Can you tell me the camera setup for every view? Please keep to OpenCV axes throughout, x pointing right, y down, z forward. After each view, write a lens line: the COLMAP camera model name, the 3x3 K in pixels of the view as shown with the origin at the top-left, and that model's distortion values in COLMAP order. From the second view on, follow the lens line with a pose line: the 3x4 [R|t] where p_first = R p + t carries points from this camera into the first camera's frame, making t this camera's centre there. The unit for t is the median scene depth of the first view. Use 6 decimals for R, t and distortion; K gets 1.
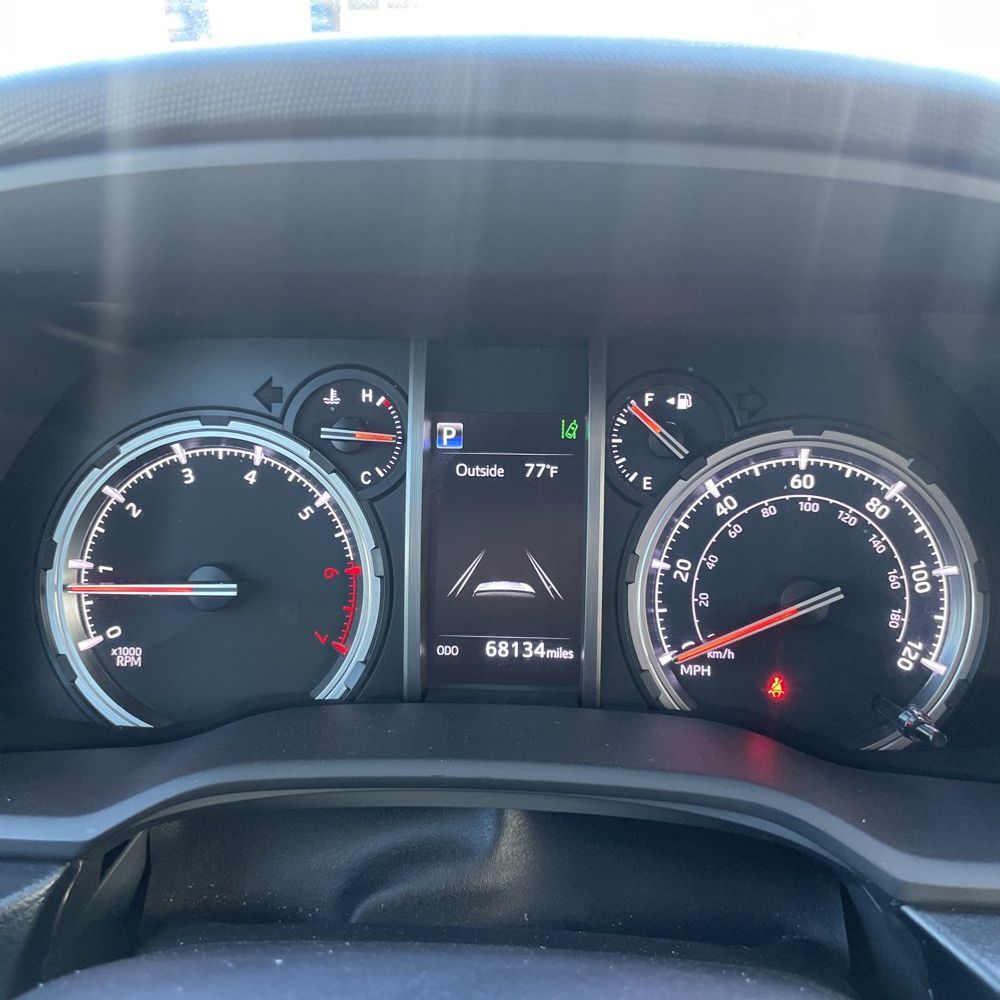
lens RADIAL K [[1044.5, 0, 502.7], [0, 1044.5, 503.9], [0, 0, 1]] dist [0.047757, 0.000000]
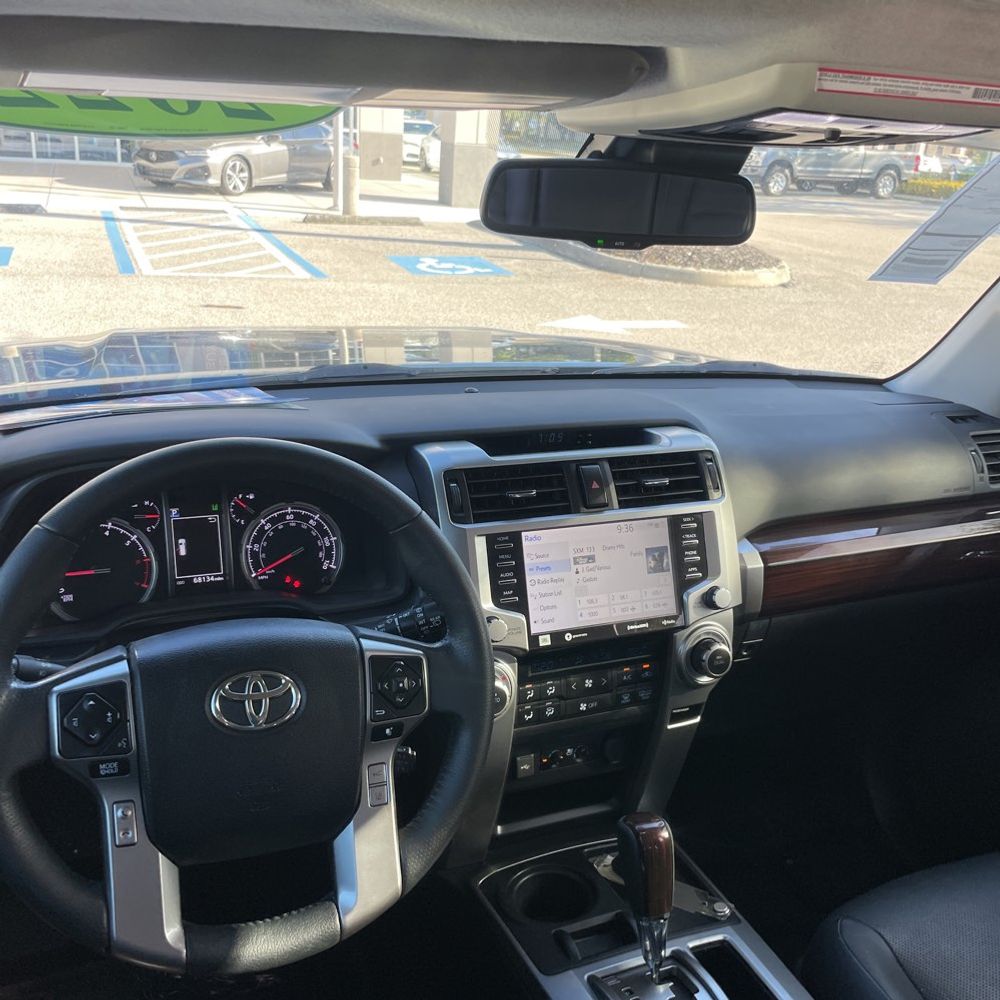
lens RADIAL K [[1044.5, 0, 535.2], [0, 1044.5, 491.0], [0, 0, 1]] dist [0.047757, 0.000000]
pose [[0.897052, -0.087382, 0.433200, -0.458301], [0.098613, 0.995120, -0.003477, -0.015012], [-0.430782, 0.045838, 0.901291, -2.380690]]
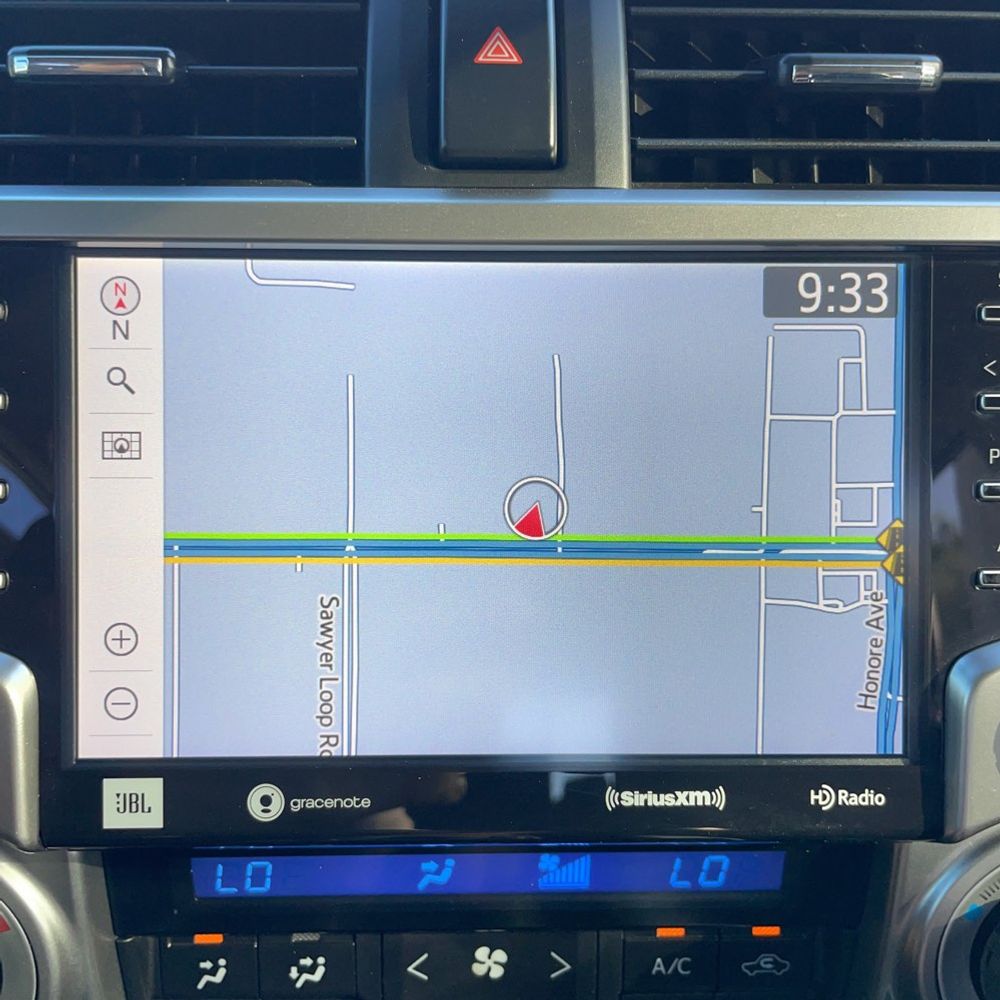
lens RADIAL K [[1044.5, 0, 492.1], [0, 1044.5, 481.4], [0, 0, 1]] dist [0.047757, 0.000000]
pose [[0.998447, -0.011474, 0.054517, 1.125522], [0.010077, 0.999616, 0.025822, 0.224190], [-0.054792, -0.025233, 0.998179, -0.102925]]
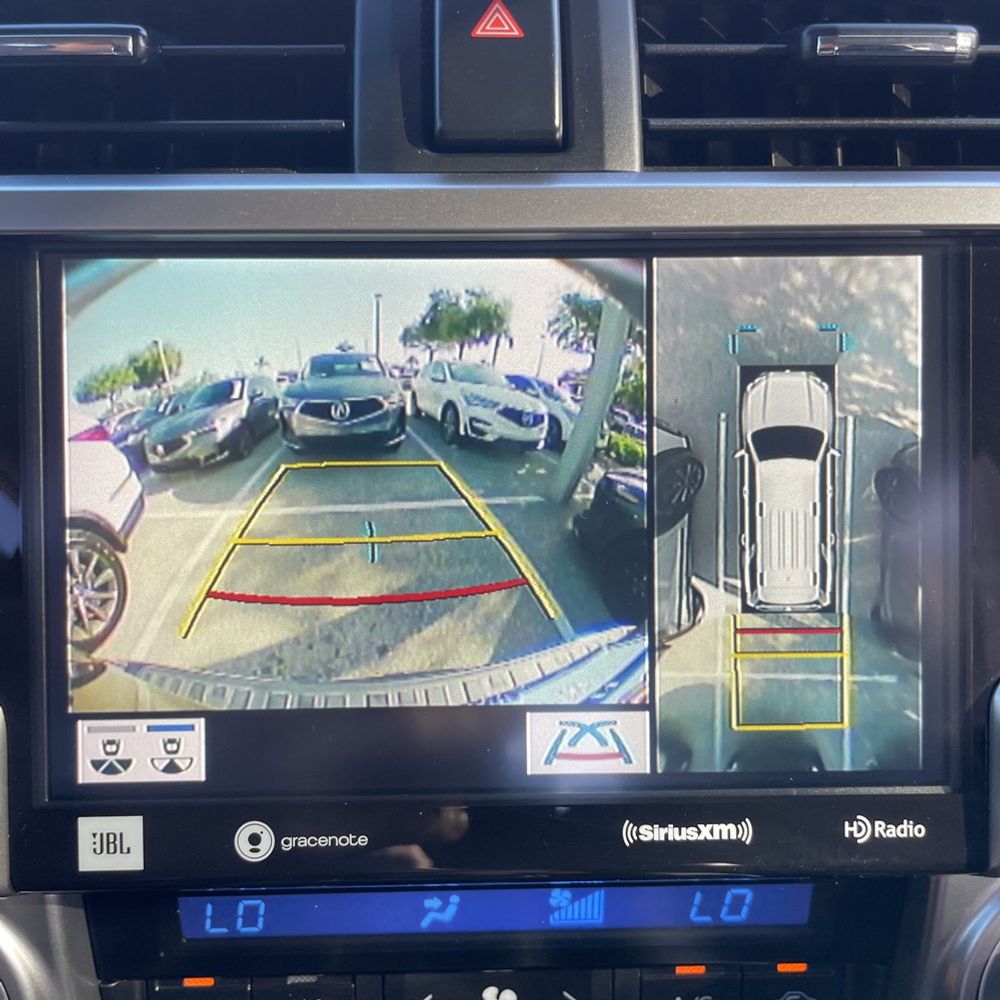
lens RADIAL K [[1044.5, 0, 490.5], [0, 1044.5, 495.7], [0, 0, 1]] dist [0.047757, 0.000000]
pose [[0.998377, -0.022266, 0.052422, 1.126389], [0.020864, 0.999414, 0.027130, 0.227349], [-0.052995, -0.025992, 0.998256, -0.052663]]
